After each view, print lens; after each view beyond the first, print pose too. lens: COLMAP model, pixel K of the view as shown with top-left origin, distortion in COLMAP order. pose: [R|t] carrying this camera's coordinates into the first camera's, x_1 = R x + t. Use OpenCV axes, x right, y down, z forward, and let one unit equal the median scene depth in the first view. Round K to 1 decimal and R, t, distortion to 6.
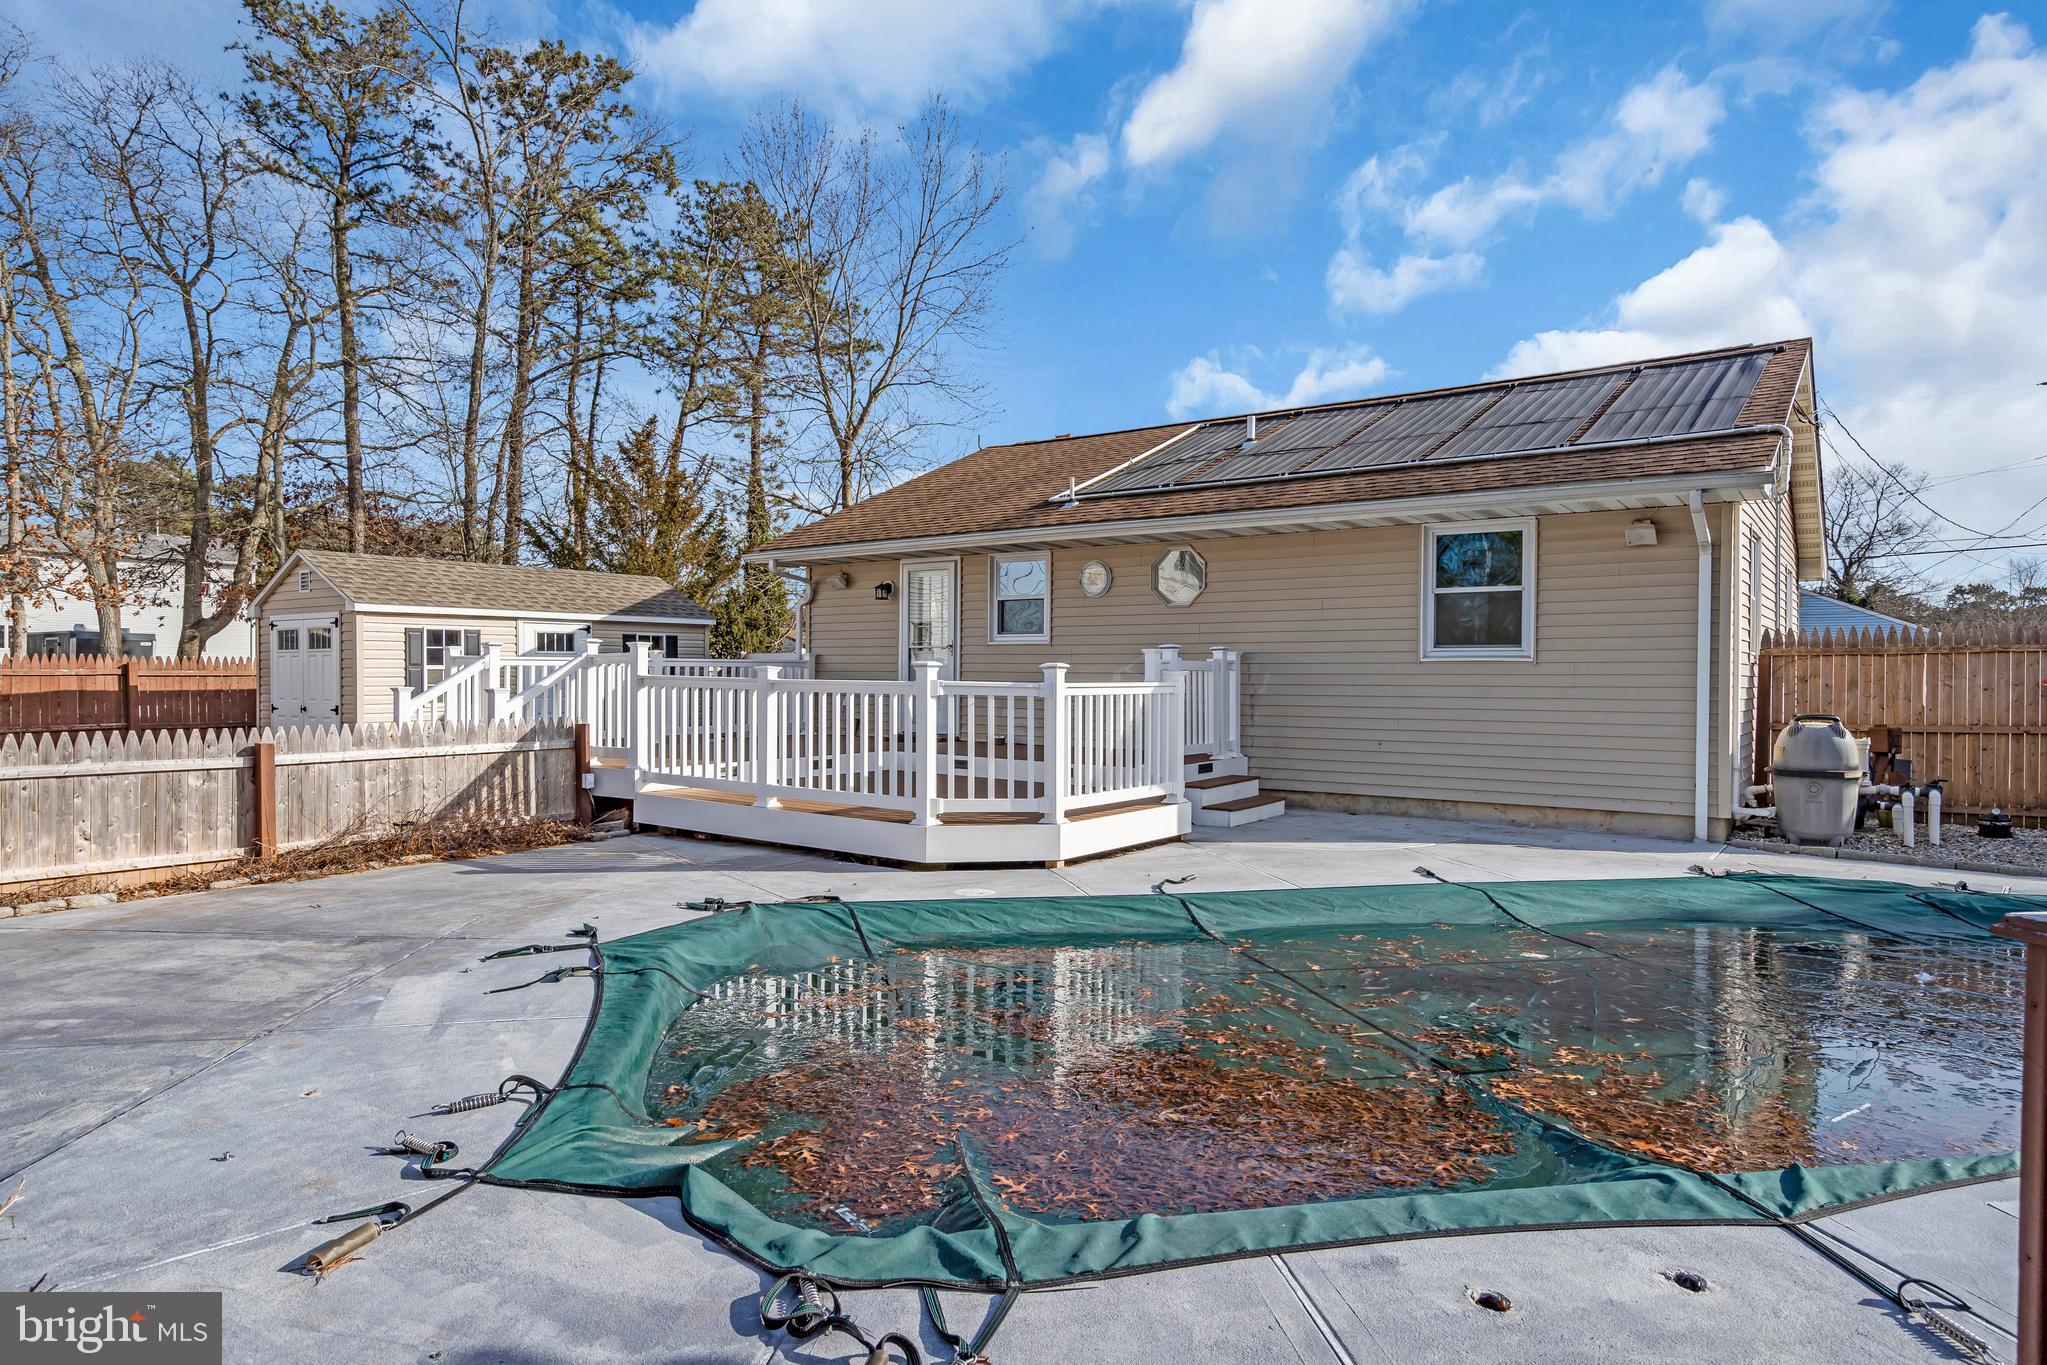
lens RADIAL K [[1128.1, 0, 940.3], [0, 1128.1, 682.6], [0, 0, 1]] dist [0.005195, 0.001020]
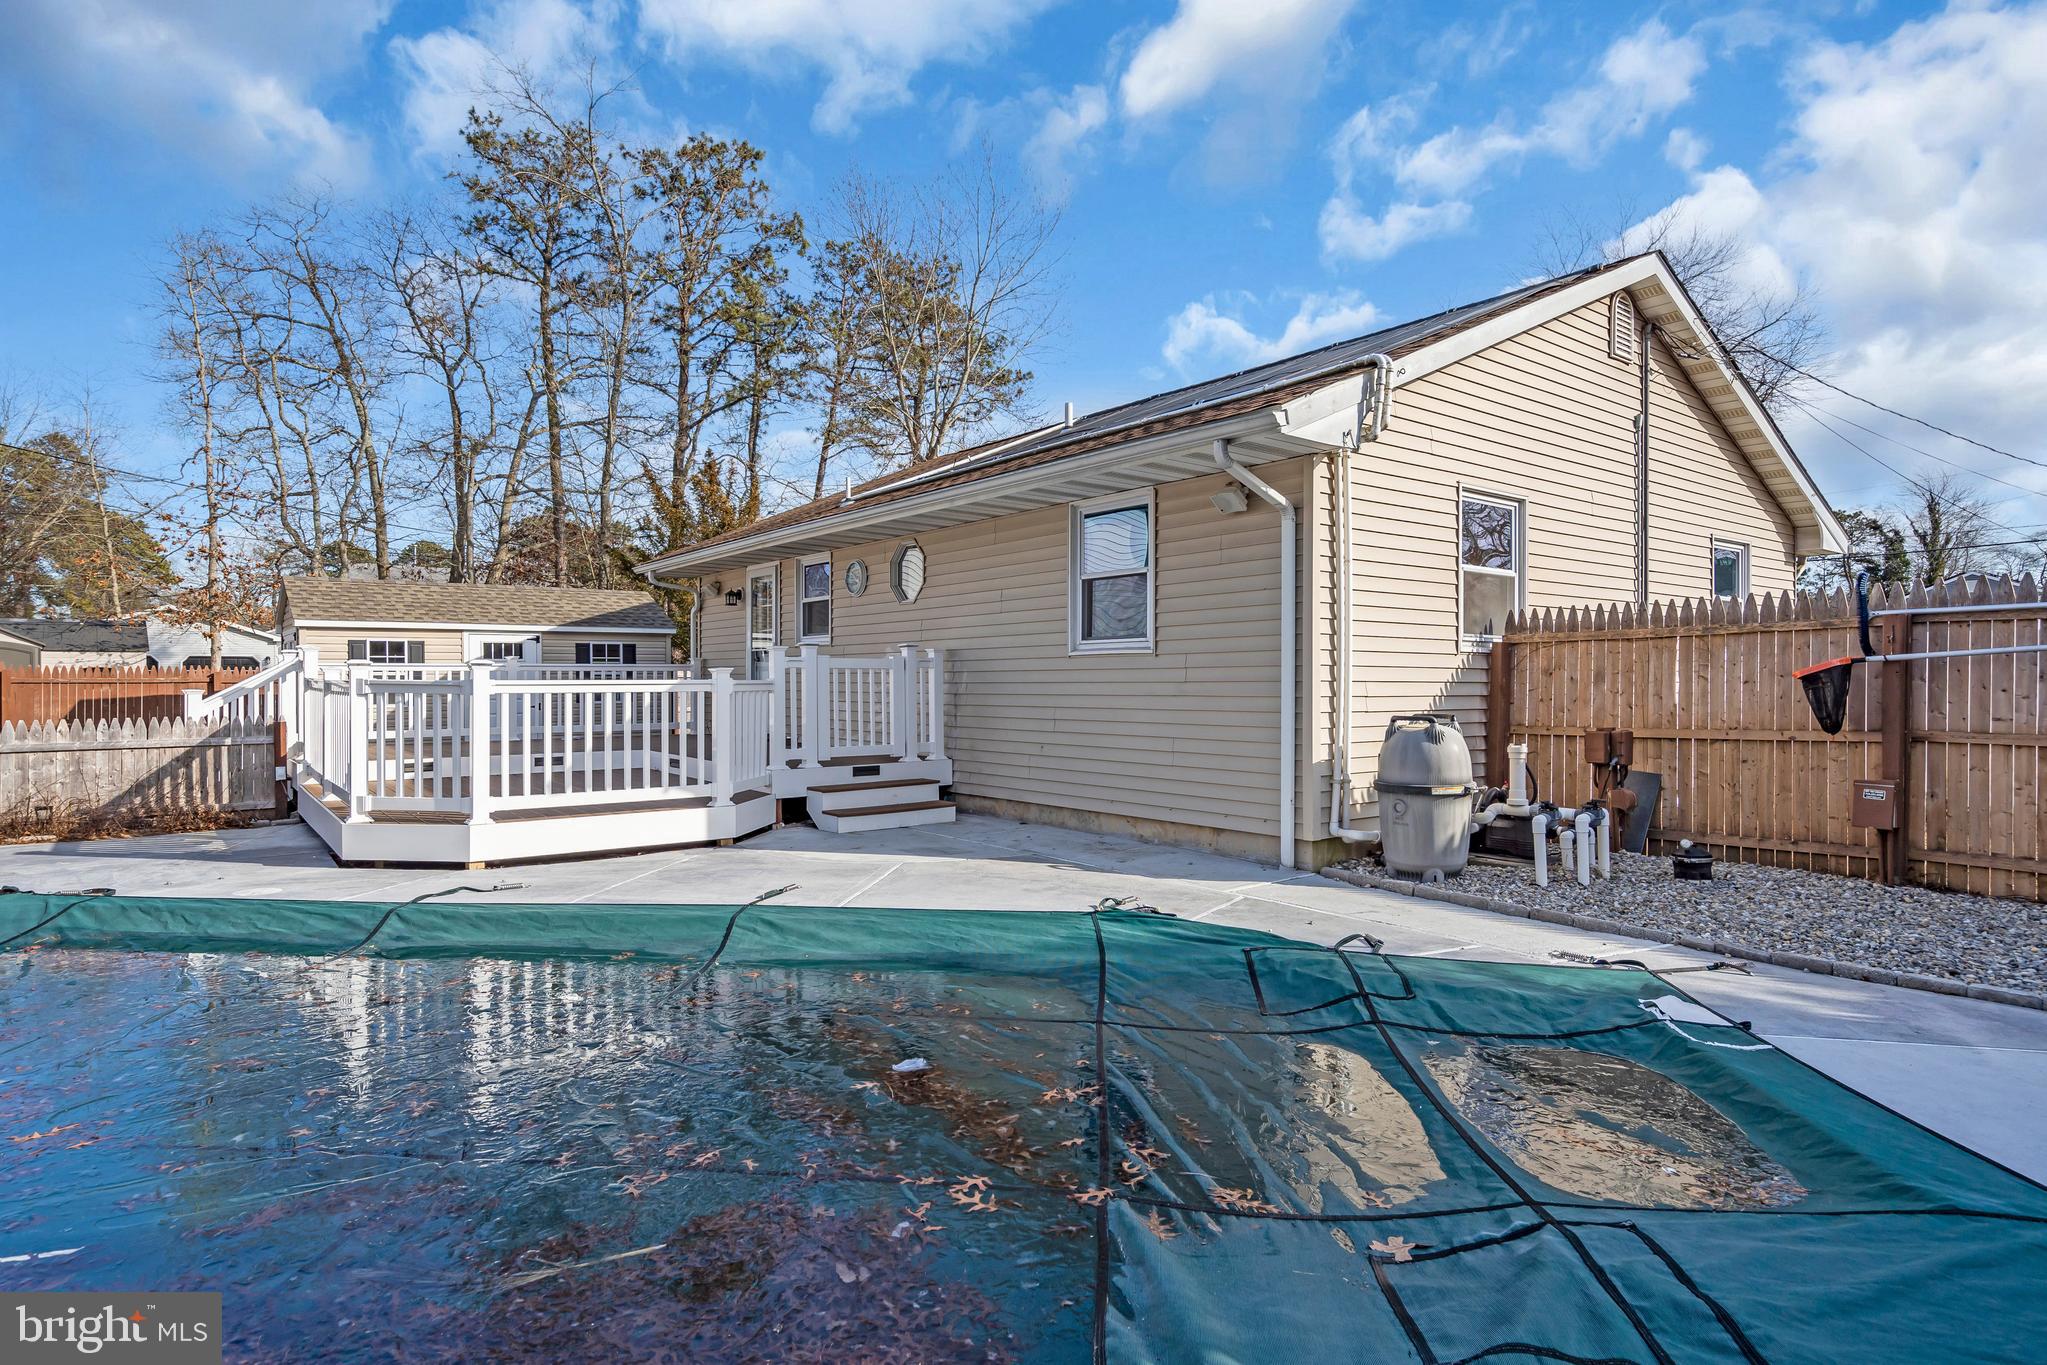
lens RADIAL K [[1020.6, 0, 1023.5], [0, 1020.6, 682.5], [0, 0, 1]] dist [0.000289, 0.000406]
pose [[0.964985, -0.007121, -0.262209, 0.616545], [0.005467, 0.999960, -0.007036, 0.008382], [0.262249, 0.005356, 0.964985, 0.210388]]
